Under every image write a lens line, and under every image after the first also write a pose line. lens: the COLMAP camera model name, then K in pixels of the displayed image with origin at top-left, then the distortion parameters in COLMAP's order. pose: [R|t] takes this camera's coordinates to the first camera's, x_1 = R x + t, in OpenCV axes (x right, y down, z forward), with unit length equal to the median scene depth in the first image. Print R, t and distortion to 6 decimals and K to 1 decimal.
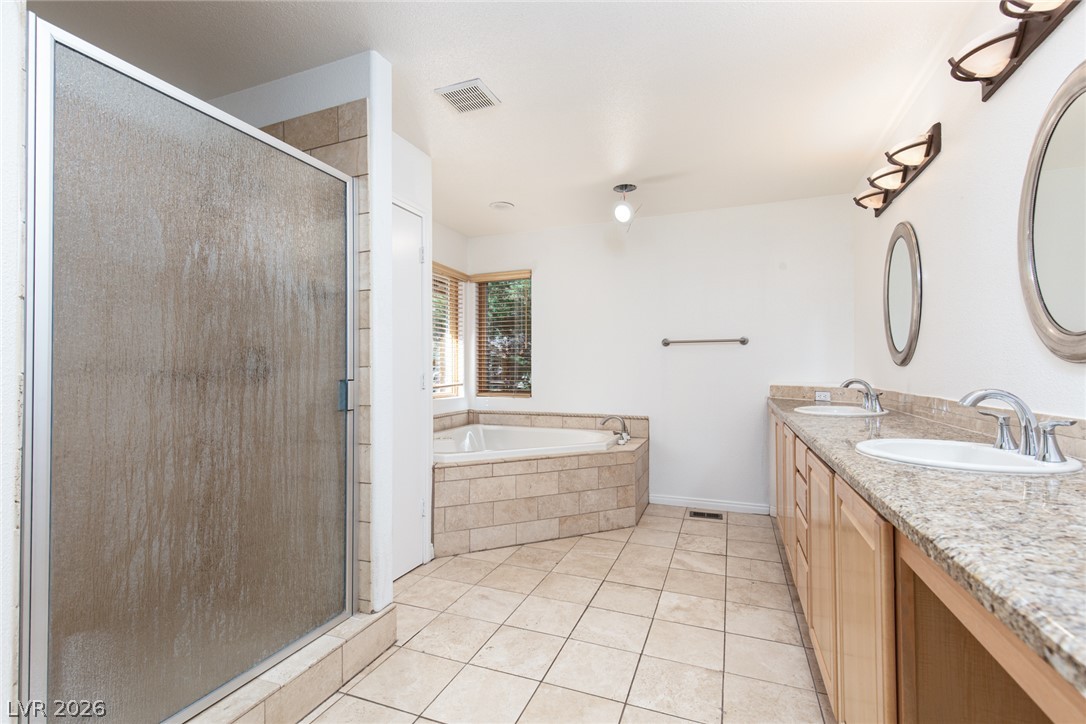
lens RADIAL K [[484.0, 0, 548.3], [0, 484.0, 367.5], [0, 0, 1]] dist [0.000859, -0.000016]
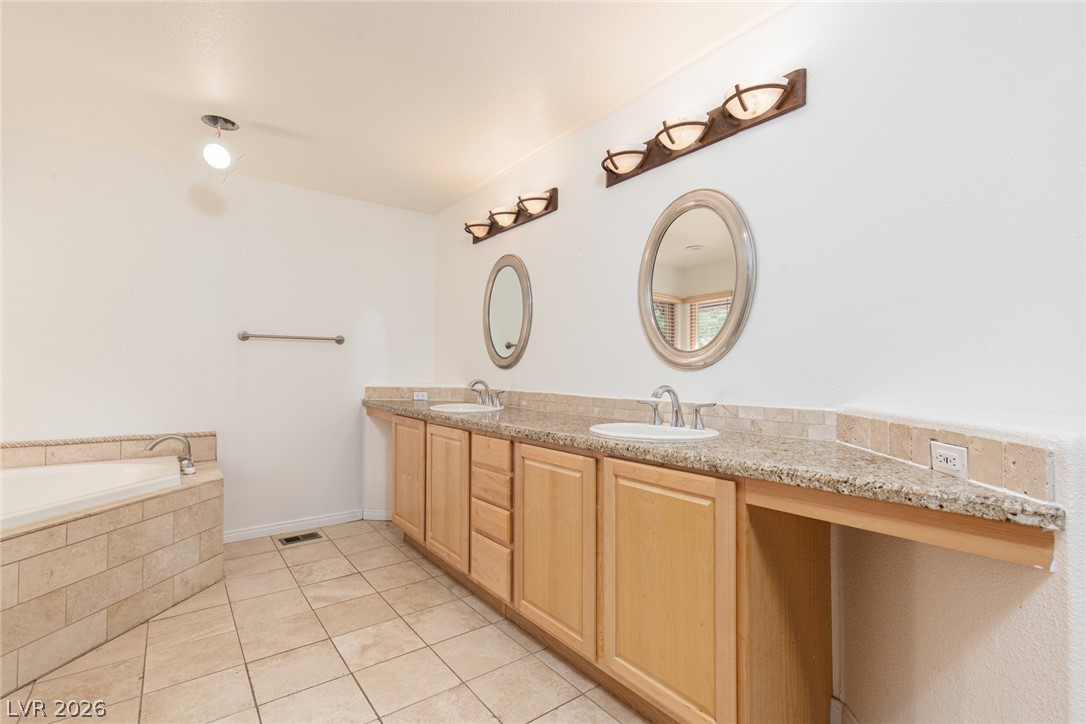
lens RADIAL K [[484.0, 0, 548.3], [0, 484.0, 367.5], [0, 0, 1]] dist [0.000859, -0.000016]
pose [[0.525783, 0.010197, 0.850558, -0.220564], [-0.009193, 0.999938, -0.006305, 0.000341], [-0.850569, -0.004504, 0.525844, 0.200122]]
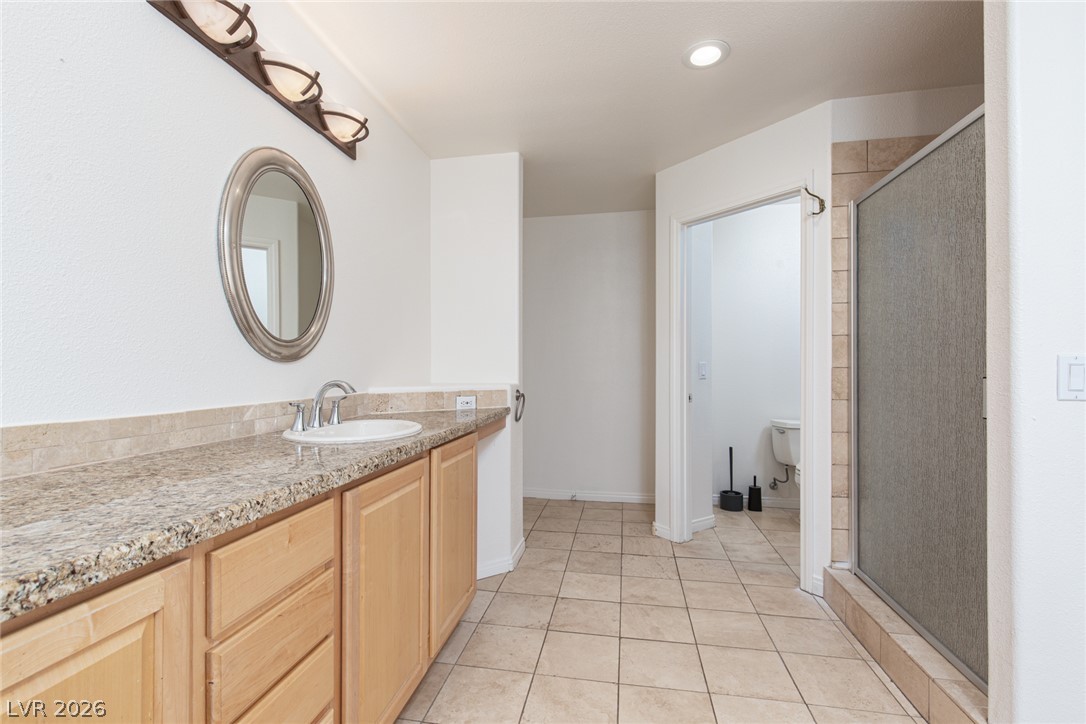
lens RADIAL K [[484.0, 0, 548.3], [0, 484.0, 367.5], [0, 0, 1]] dist [0.000859, -0.000016]
pose [[-0.981008, 0.002484, -0.193951, 0.393751], [0.004376, 0.999947, -0.009323, 0.012203], [0.193917, -0.009995, -0.980967, 1.225610]]
